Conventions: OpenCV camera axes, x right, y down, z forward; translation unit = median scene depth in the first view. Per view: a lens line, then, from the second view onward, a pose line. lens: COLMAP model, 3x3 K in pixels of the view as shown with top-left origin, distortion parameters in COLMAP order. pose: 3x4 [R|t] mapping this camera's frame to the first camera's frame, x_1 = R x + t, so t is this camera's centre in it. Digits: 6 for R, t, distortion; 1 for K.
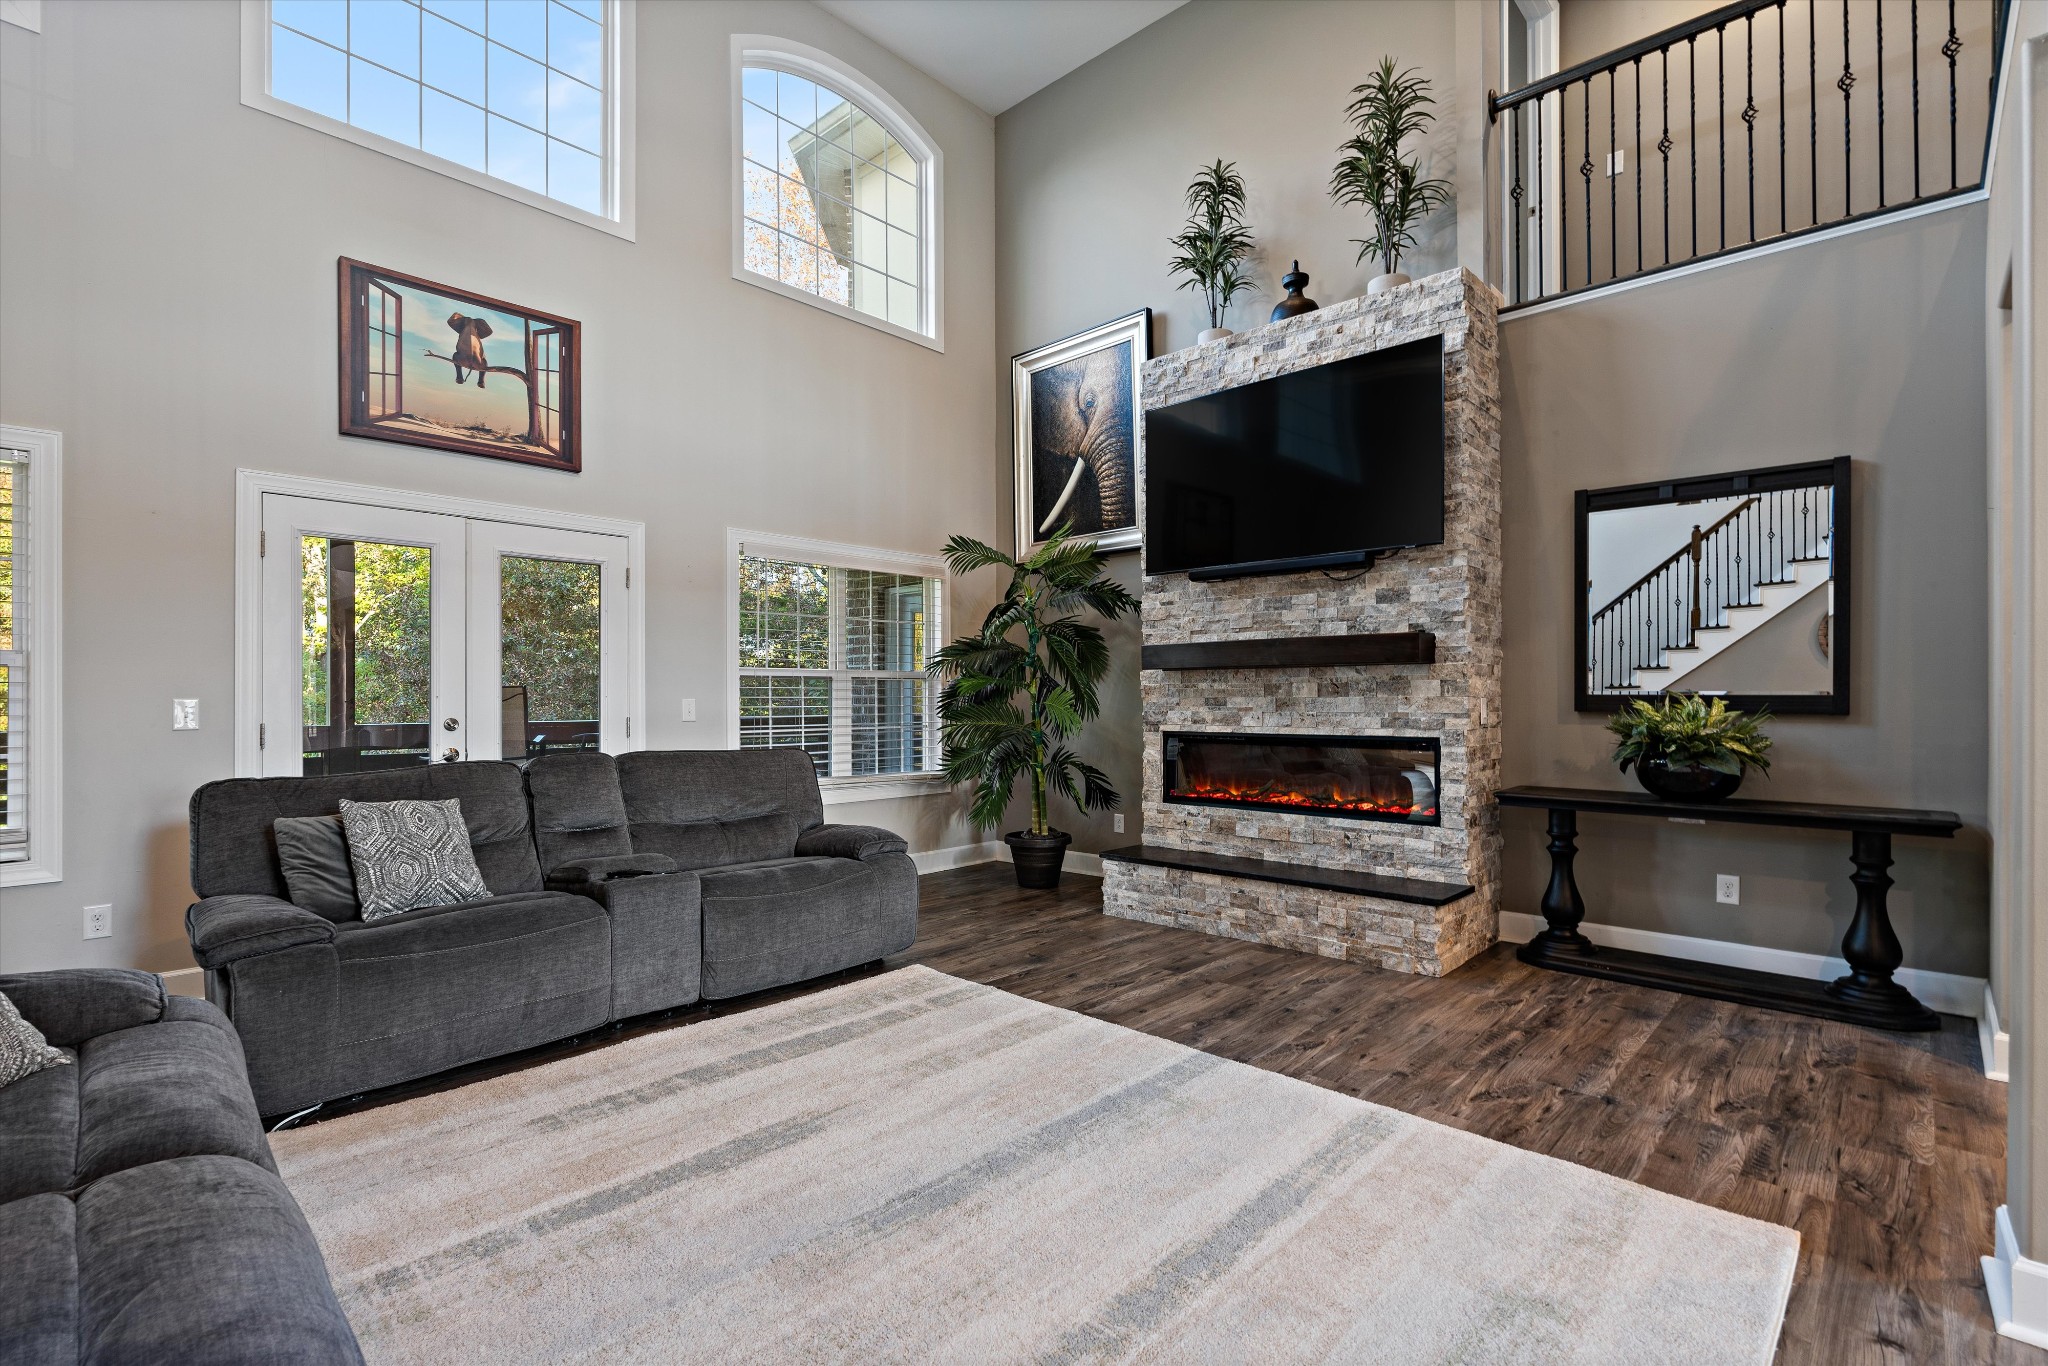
lens RADIAL K [[948.6, 0, 1022.3], [0, 948.6, 690.5], [0, 0, 1]] dist [-0.003042, 0.000079]
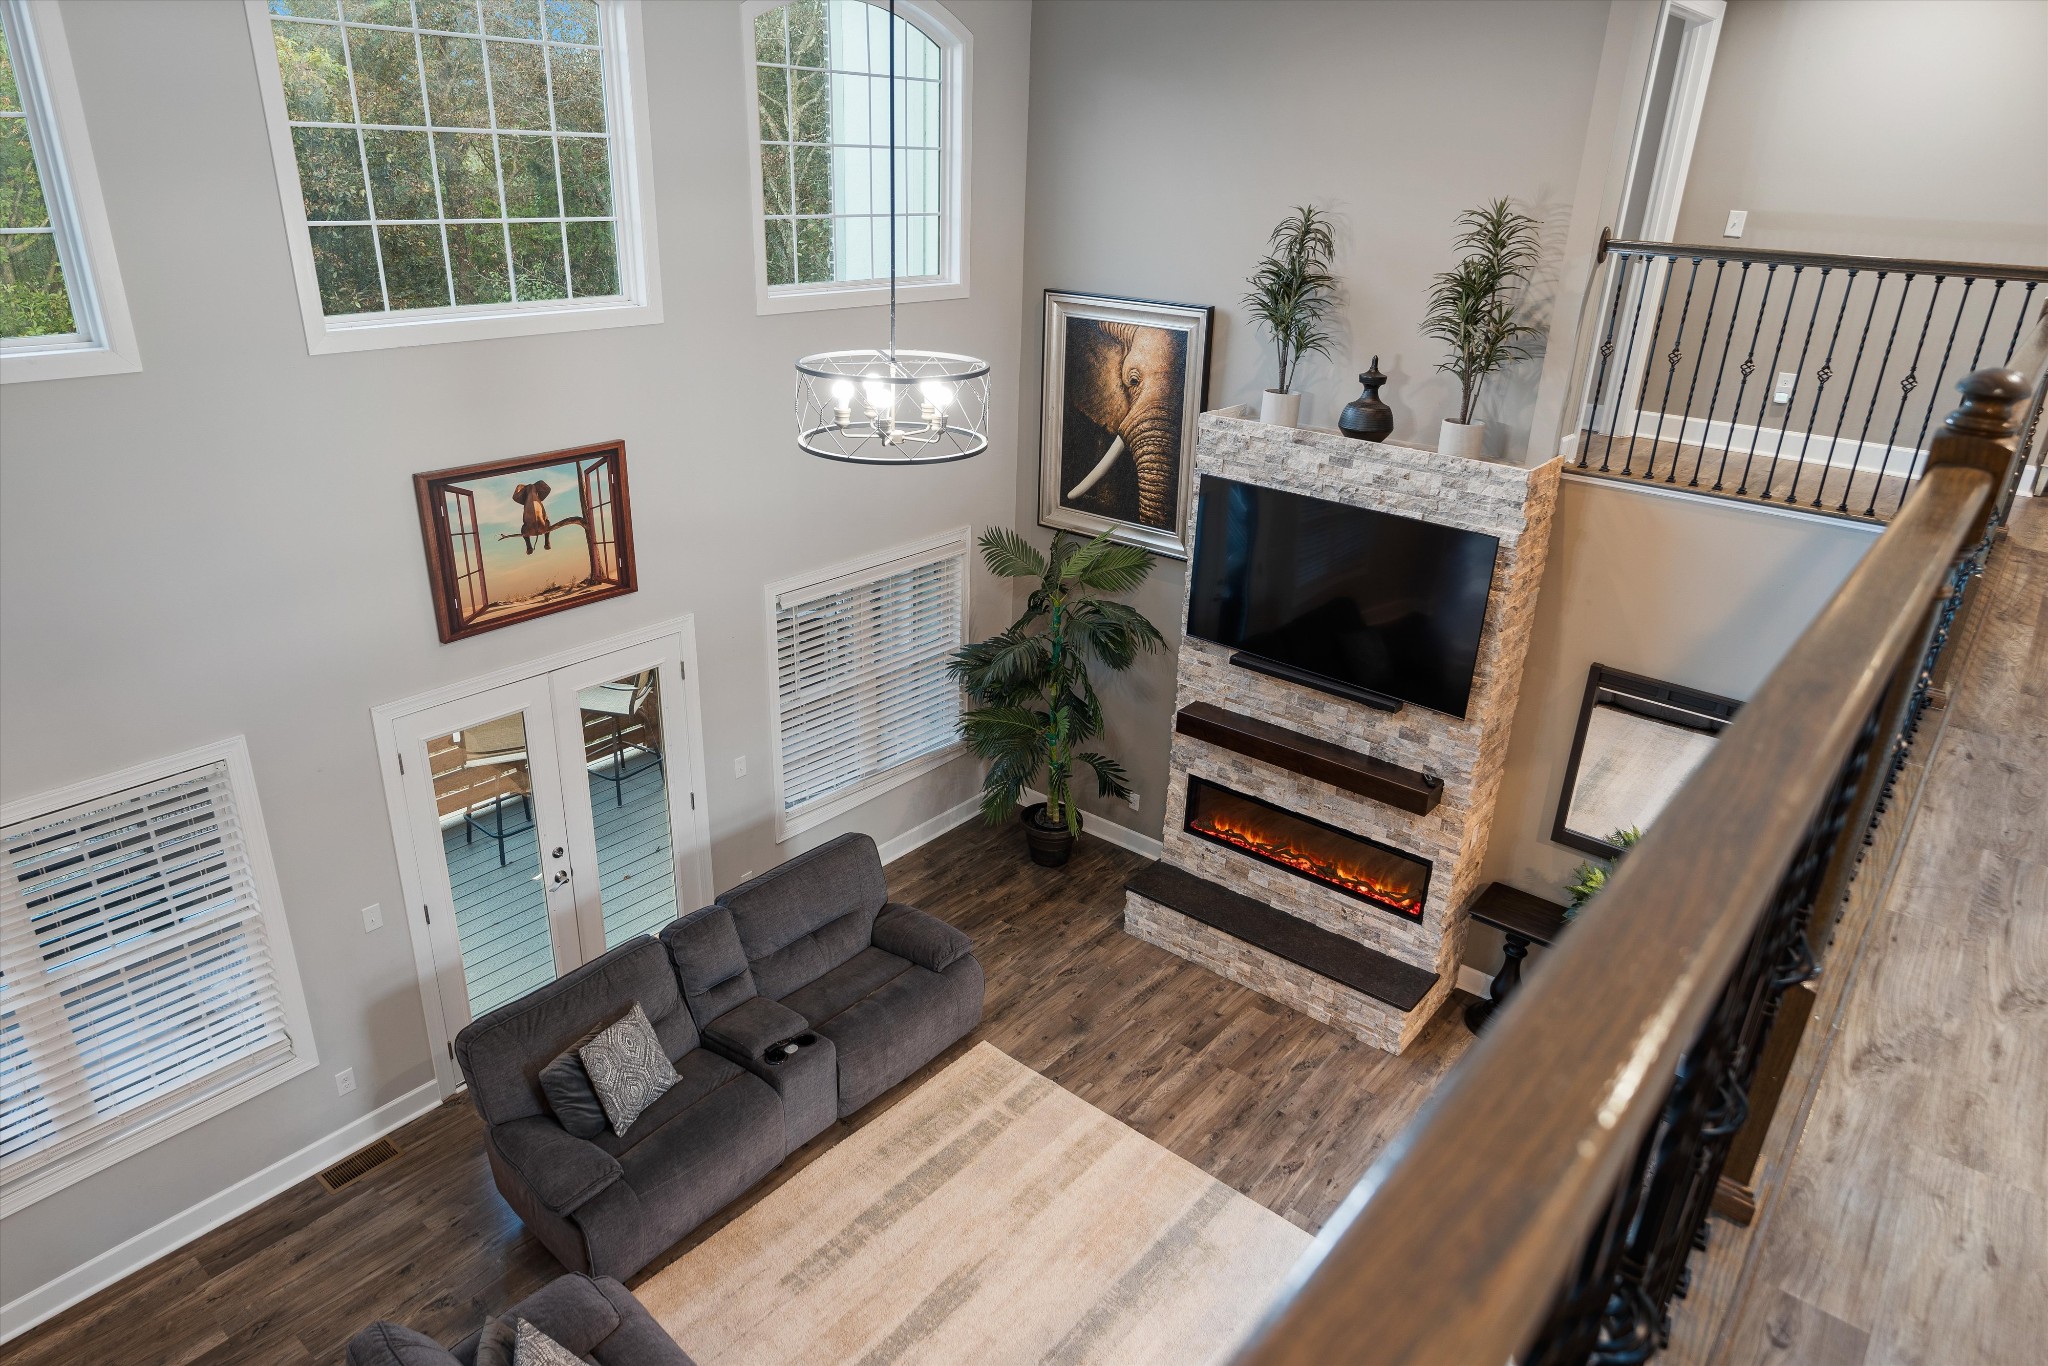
lens RADIAL K [[1258.7, 0, 1022.8], [0, 1258.7, 683.0], [0, 0, 1]] dist [-0.003448, -0.002227]
pose [[0.997140, 0.008706, 0.075075, -0.173782], [-0.037464, 0.919652, 0.390943, -0.717388], [-0.065639, -0.392638, 0.917348, -0.286932]]
